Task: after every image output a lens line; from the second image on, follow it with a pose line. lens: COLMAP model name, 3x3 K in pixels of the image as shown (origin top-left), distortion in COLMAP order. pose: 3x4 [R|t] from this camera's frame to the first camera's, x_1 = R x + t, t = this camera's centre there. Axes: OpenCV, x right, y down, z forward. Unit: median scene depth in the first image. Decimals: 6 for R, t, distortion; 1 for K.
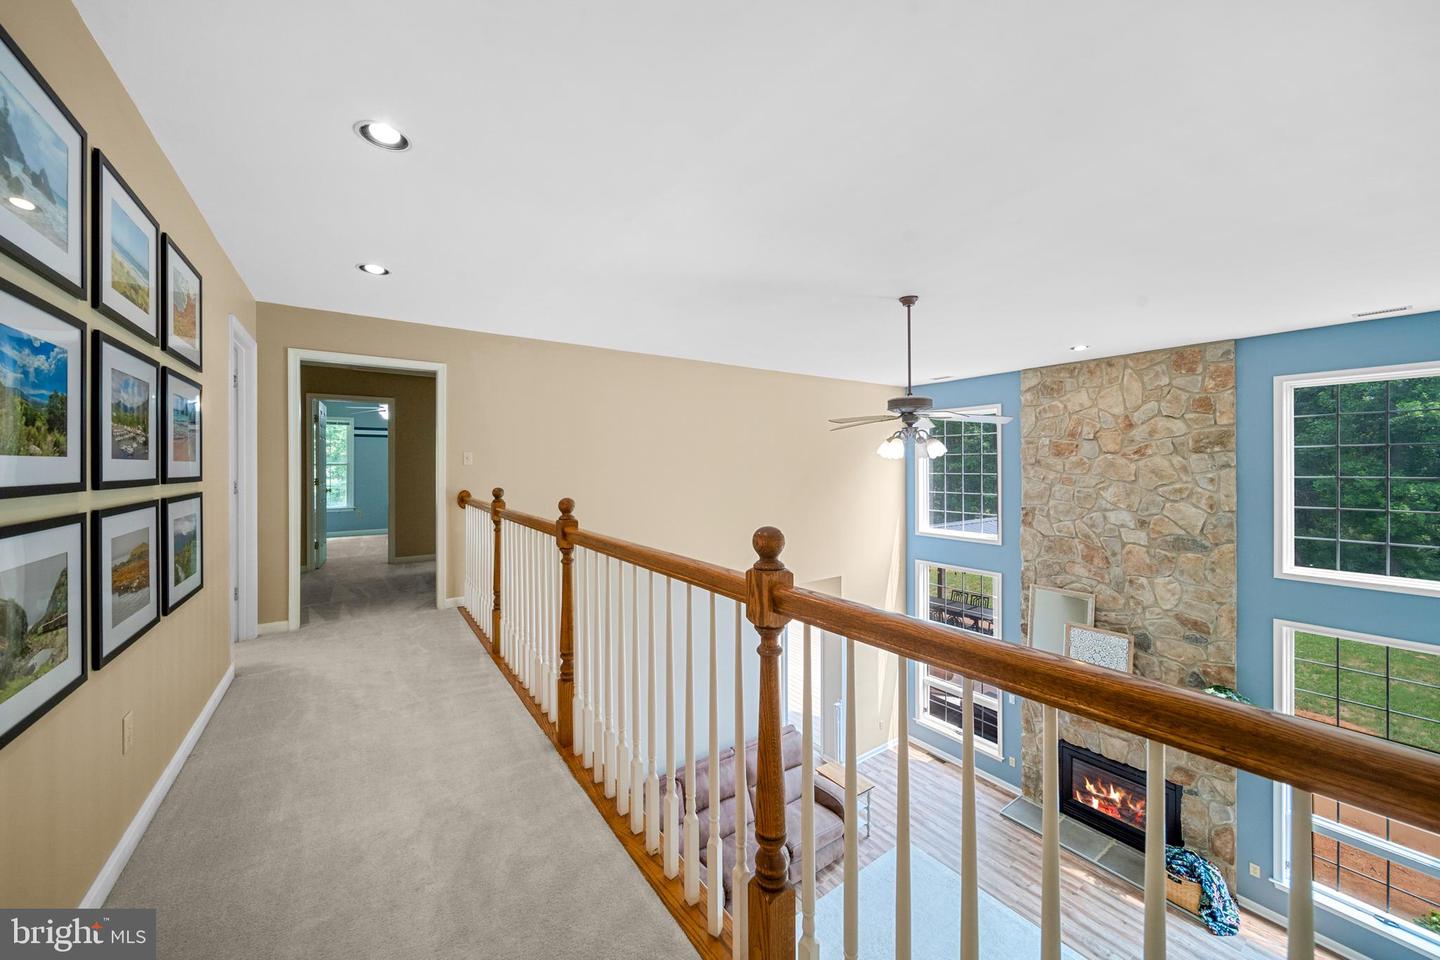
lens RADIAL K [[514.9, 0, 714.3], [0, 514.9, 468.6], [0, 0, 1]] dist [-0.000710, -0.000474]
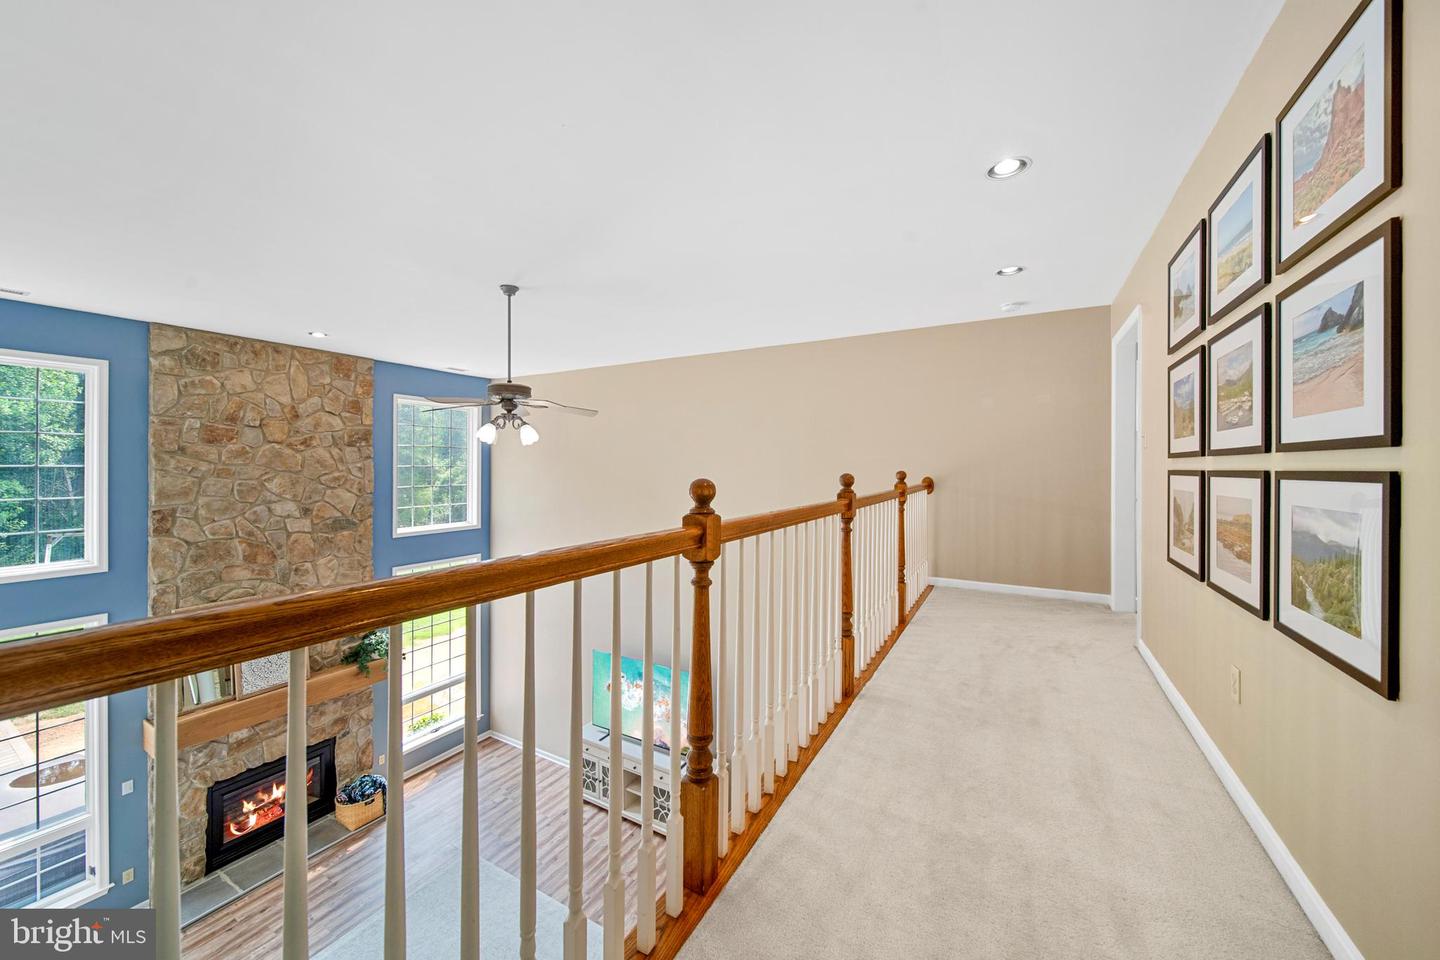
lens RADIAL K [[514.9, 0, 714.3], [0, 514.9, 469.4], [0, 0, 1]] dist [-0.000710, -0.000474]
pose [[-0.415997, -0.005547, 0.909349, -0.464380], [0.002170, 0.999972, 0.007092, 0.015514], [-0.909363, 0.004923, -0.415974, 0.677651]]
